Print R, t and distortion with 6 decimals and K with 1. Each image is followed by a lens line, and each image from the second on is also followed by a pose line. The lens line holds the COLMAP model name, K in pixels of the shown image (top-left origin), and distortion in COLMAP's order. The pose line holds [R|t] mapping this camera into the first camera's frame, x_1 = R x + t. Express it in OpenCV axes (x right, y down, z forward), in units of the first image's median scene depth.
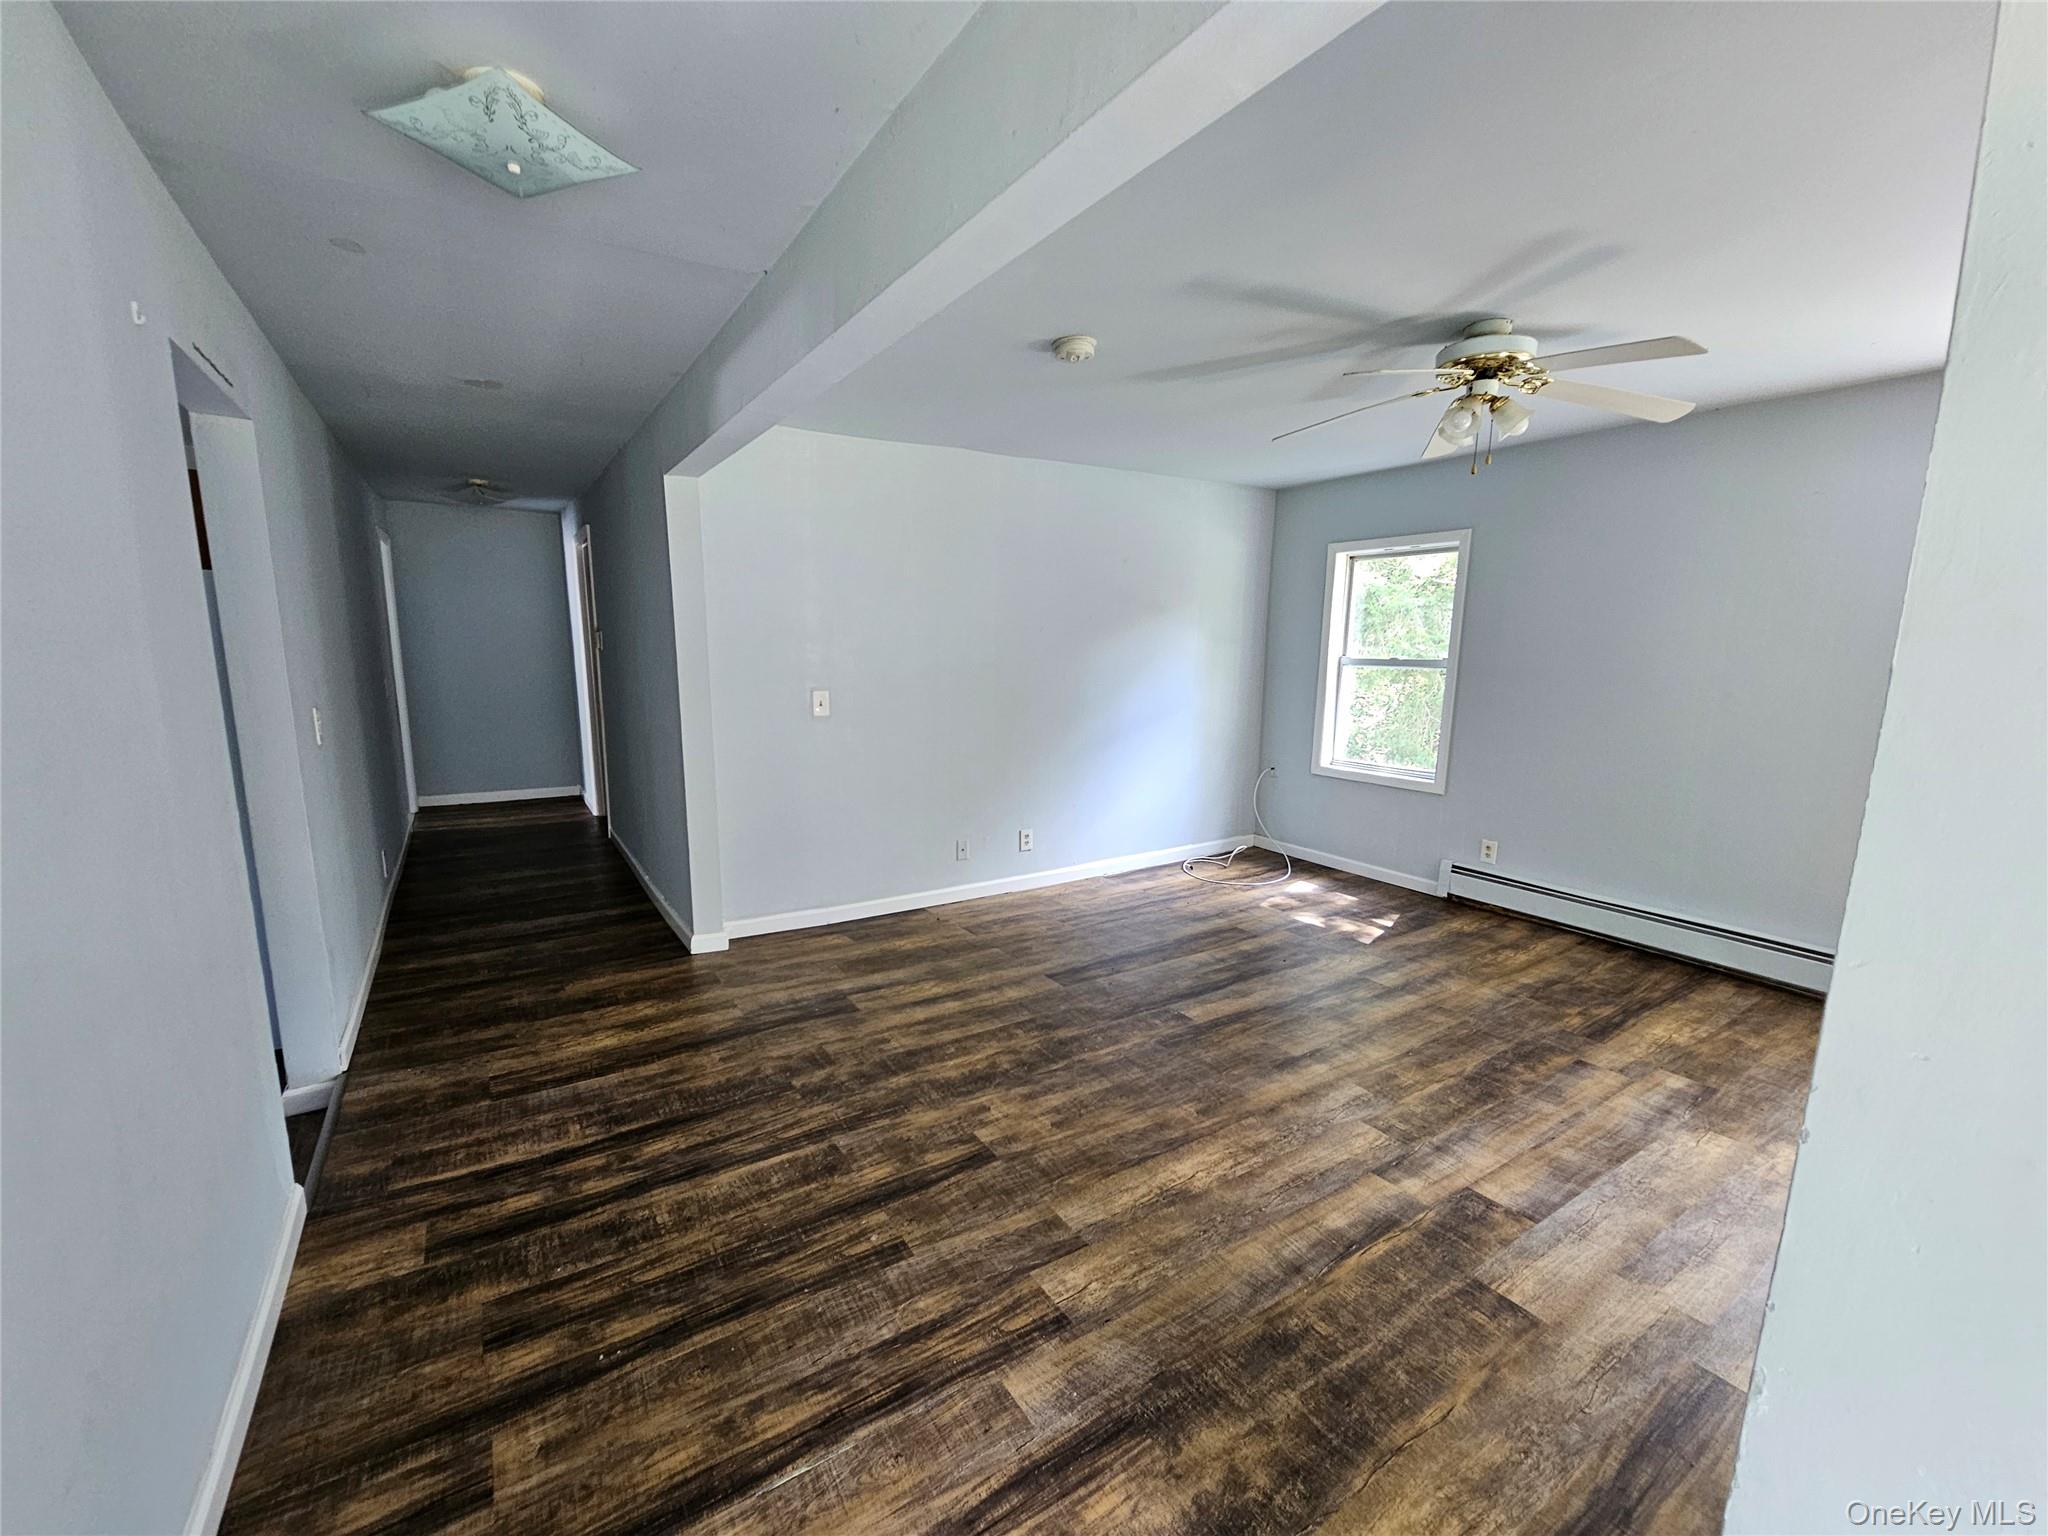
lens RADIAL K [[830.8, 0, 1017.7], [0, 830.8, 782.7], [0, 0, 1]] dist [-0.000189, -0.000979]
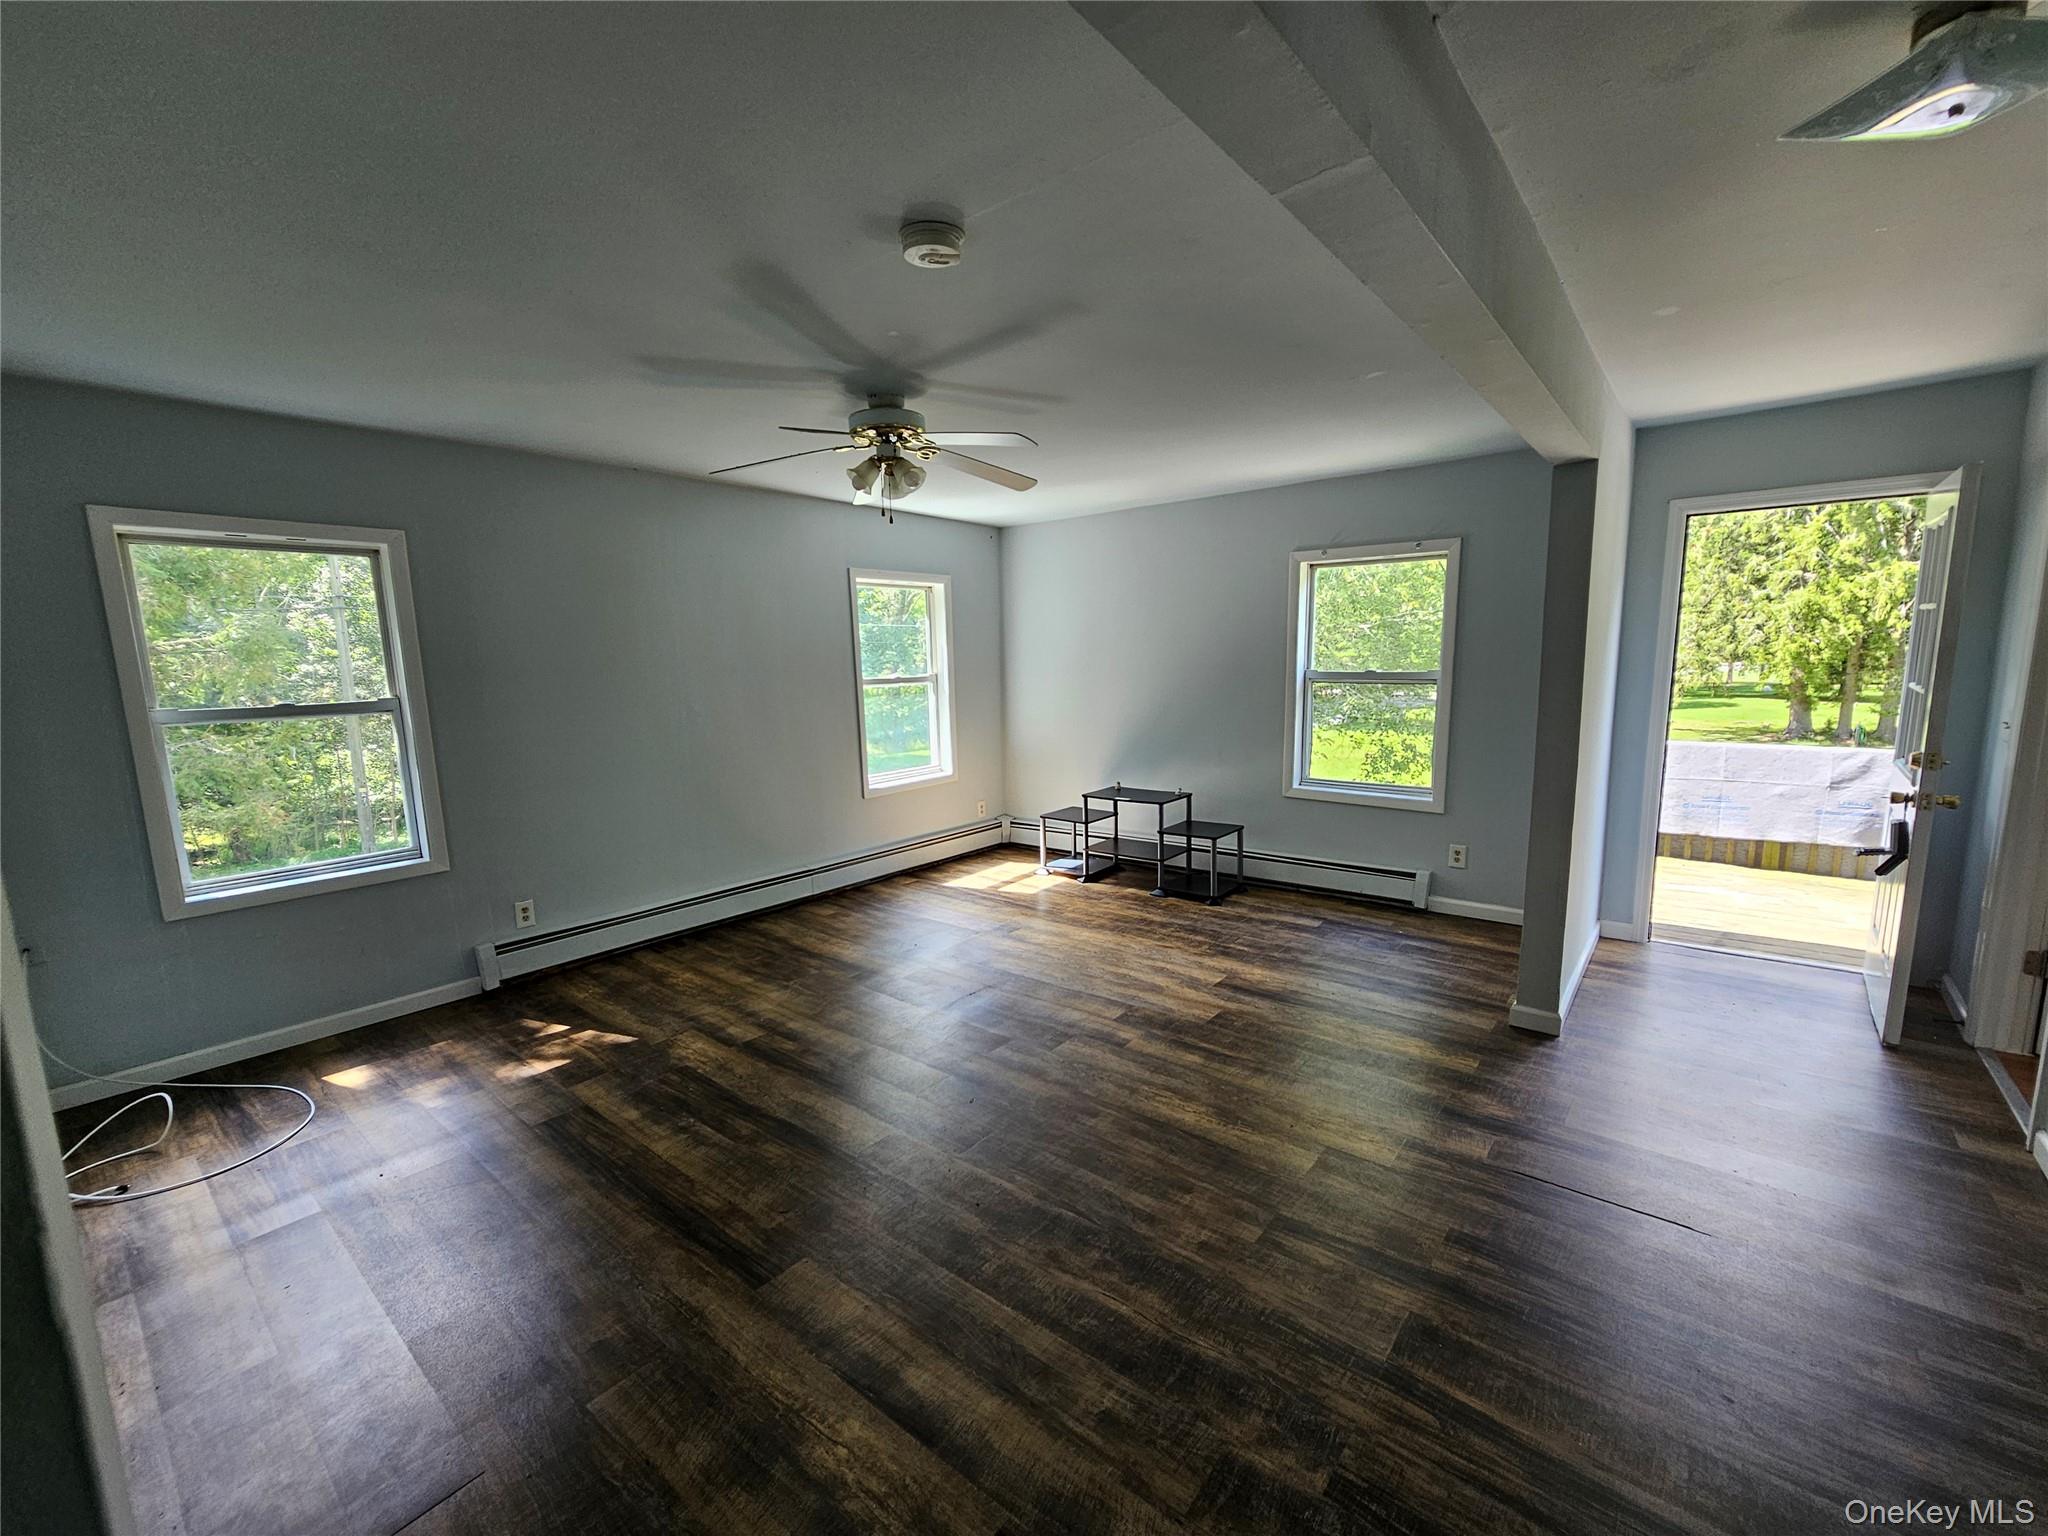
lens RADIAL K [[830.8, 0, 1017.7], [0, 830.8, 782.7], [0, 0, 1]] dist [-0.000189, -0.000979]
pose [[-0.288129, -0.147074, 0.946230, -0.608590], [0.180725, 0.962026, 0.204560, -0.212689], [-0.940383, 0.229947, -0.250608, 1.123908]]
